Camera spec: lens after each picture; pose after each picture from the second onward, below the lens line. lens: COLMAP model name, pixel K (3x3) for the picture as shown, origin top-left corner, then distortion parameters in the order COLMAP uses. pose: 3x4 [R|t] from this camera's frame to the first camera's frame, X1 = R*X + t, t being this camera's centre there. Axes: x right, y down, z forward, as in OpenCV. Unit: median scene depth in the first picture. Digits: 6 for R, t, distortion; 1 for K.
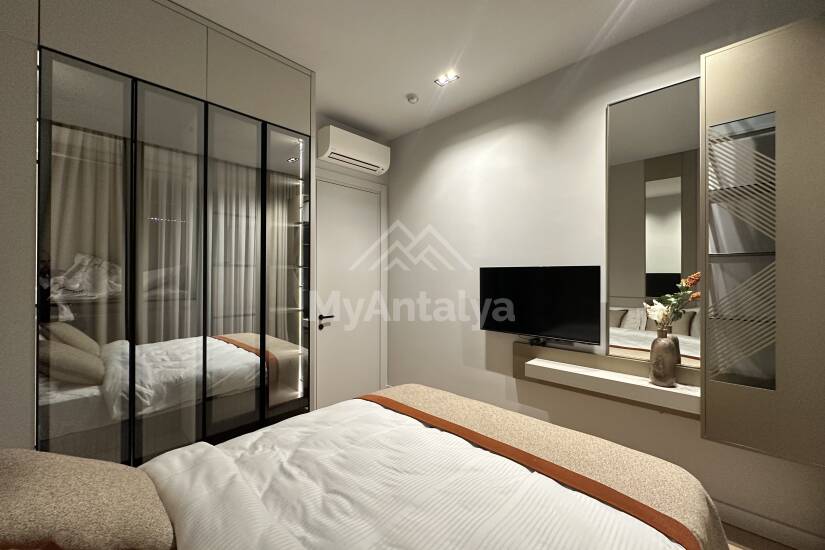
lens RADIAL K [[330.3, 0, 419.3], [0, 330.3, 273.8], [0, 0, 1]] dist [-0.001820, 0.000277]
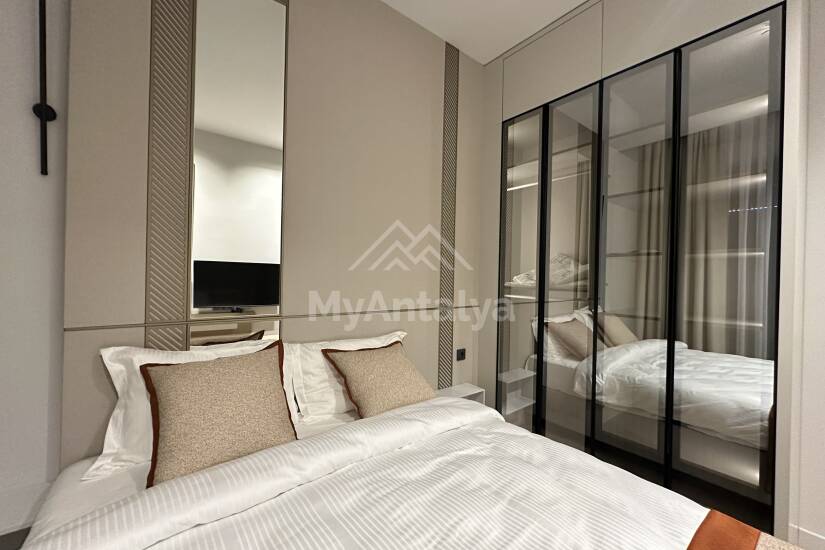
lens RADIAL K [[330.3, 0, 410.6], [0, 330.3, 276.4], [0, 0, 1]] dist [-0.001820, 0.000277]
pose [[-0.164077, -0.008856, -0.986408, 0.305225], [-0.016955, 0.999837, -0.006157, 0.038643], [0.986302, 0.015715, -0.164201, 0.540427]]
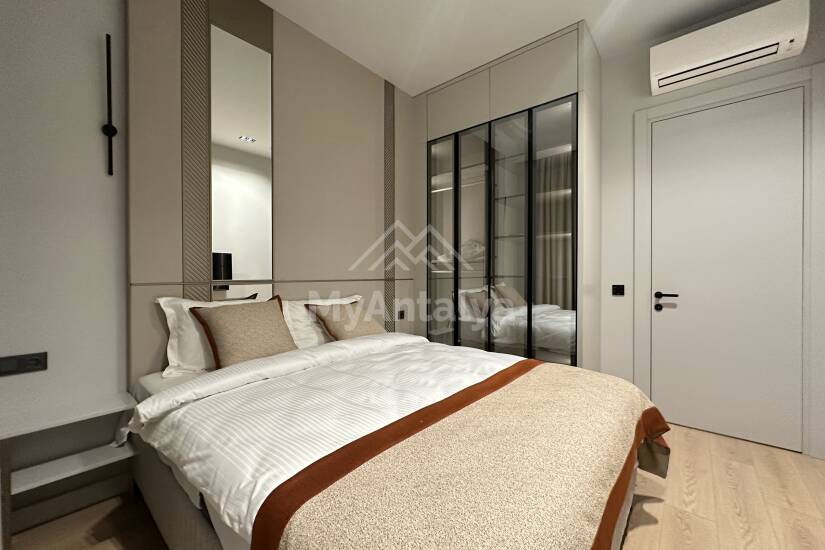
lens RADIAL K [[330.3, 0, 410.3], [0, 330.3, 276.3], [0, 0, 1]] dist [-0.001820, 0.000277]
pose [[0.038581, 0.001518, -0.999254, 0.638493], [0.006649, 0.999976, 0.001775, 0.111408], [0.999233, -0.006712, 0.038570, 0.517393]]
